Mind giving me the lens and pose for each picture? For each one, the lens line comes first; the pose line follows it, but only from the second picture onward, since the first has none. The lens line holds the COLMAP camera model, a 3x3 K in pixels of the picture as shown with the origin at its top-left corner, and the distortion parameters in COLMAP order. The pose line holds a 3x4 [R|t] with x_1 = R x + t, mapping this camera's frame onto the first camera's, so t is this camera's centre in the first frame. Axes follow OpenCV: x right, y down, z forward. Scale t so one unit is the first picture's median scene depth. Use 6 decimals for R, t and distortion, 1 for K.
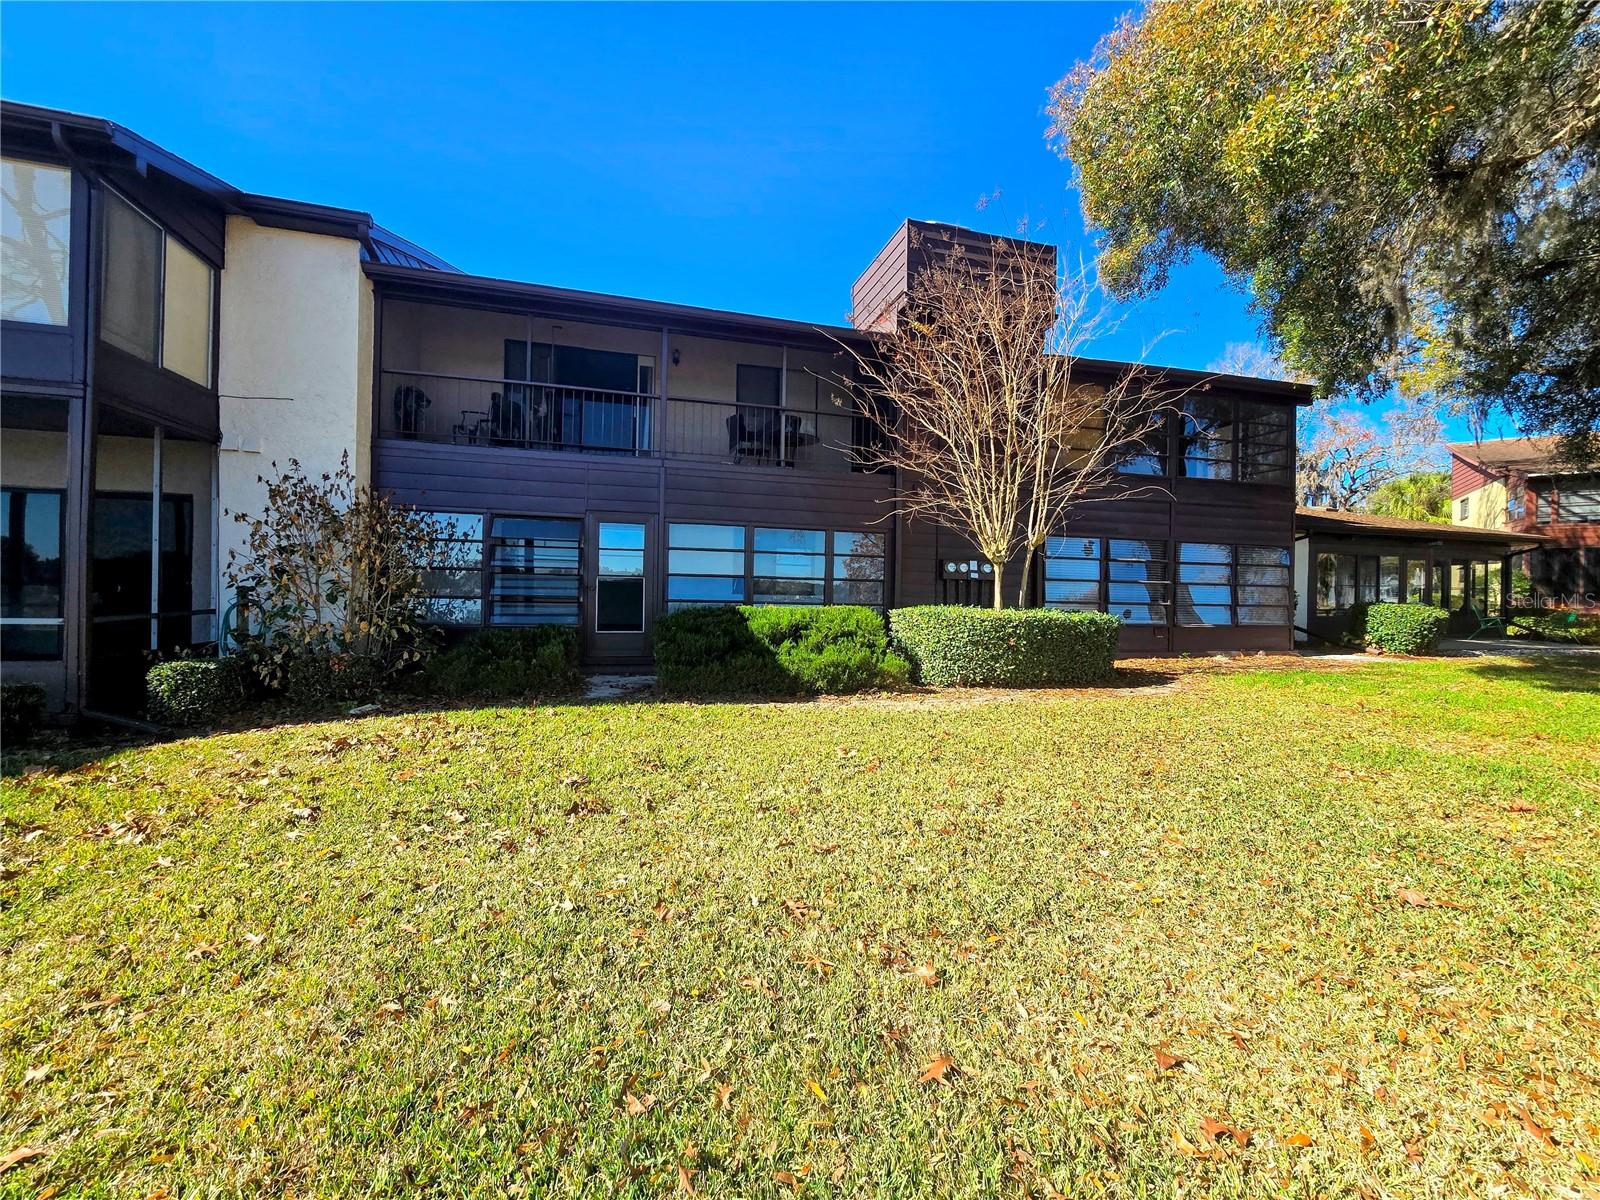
lens RADIAL K [[657.4, 0, 803.3], [0, 657.4, 590.8], [0, 0, 1]] dist [-0.002683, 0.000294]
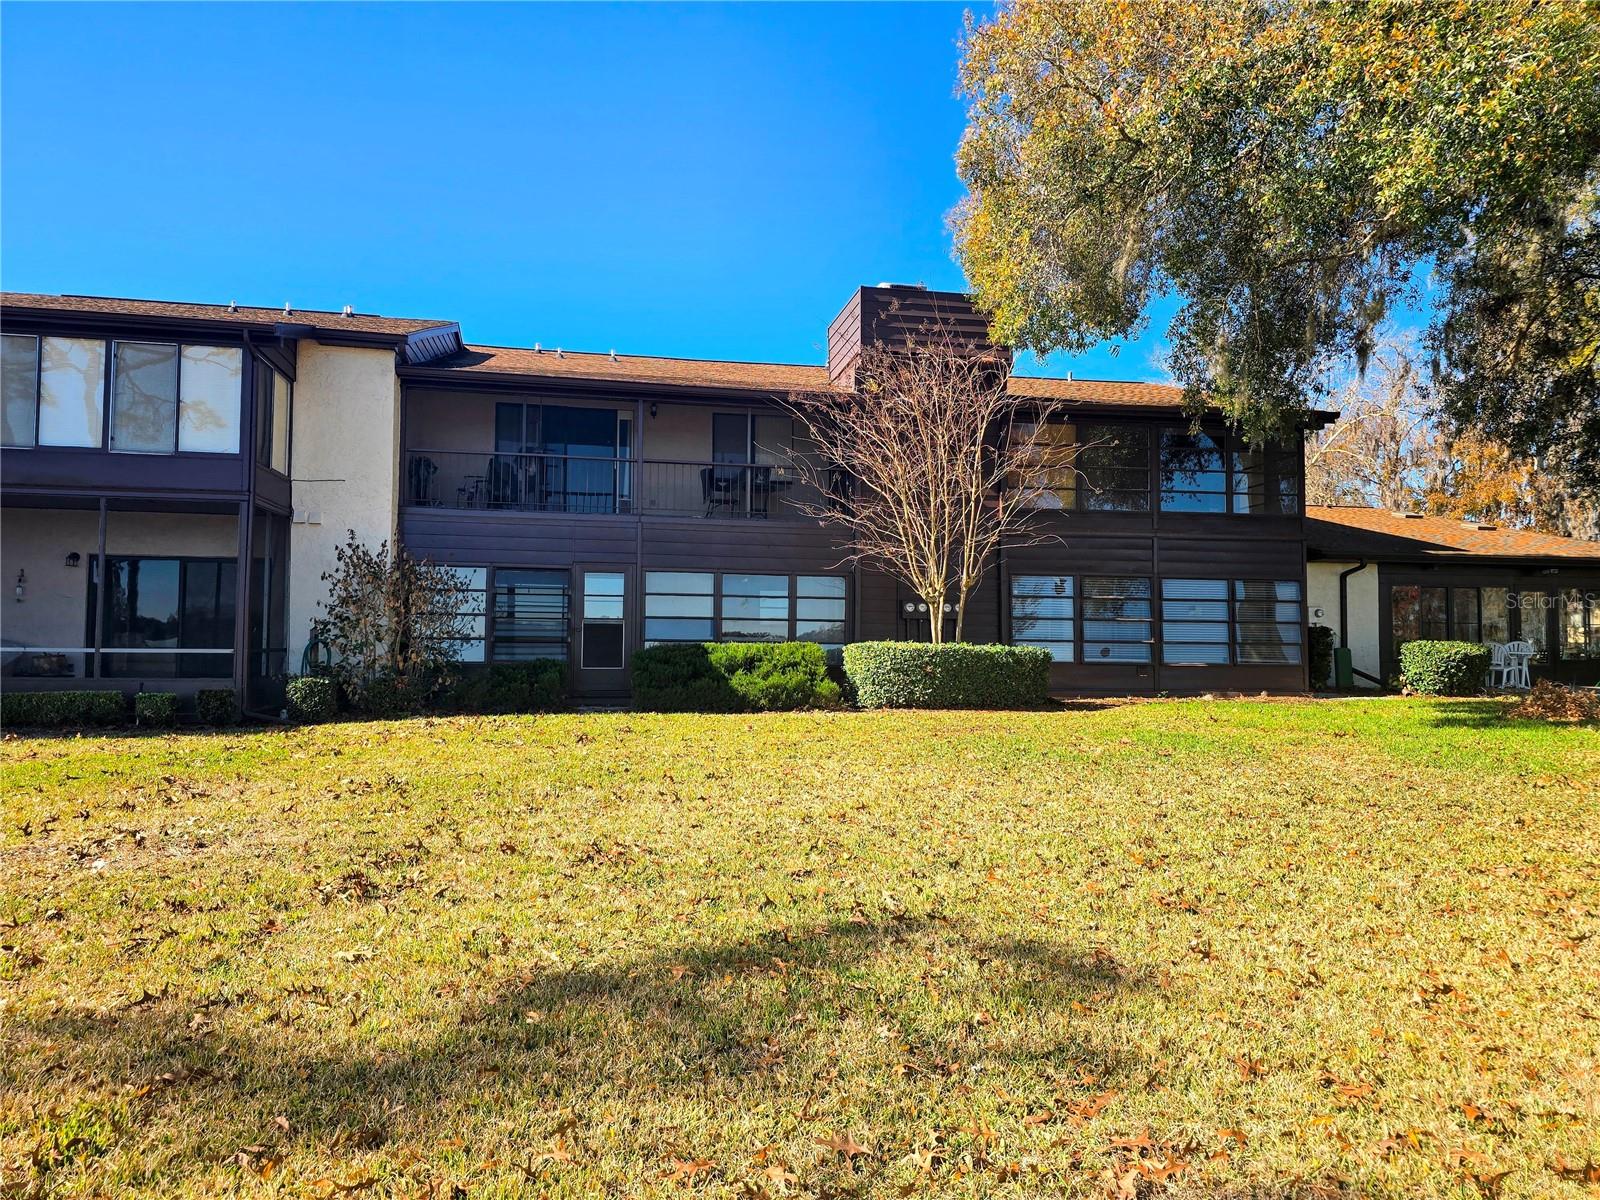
lens RADIAL K [[1069.8, 0, 793.4], [0, 1069.8, 611.7], [0, 0, 1]] dist [0.070414, -0.068142]
pose [[0.995921, -0.014573, -0.089049, 0.220391], [0.010941, 0.999093, -0.041140, 0.045850], [0.089568, 0.039998, 0.995177, -0.837540]]
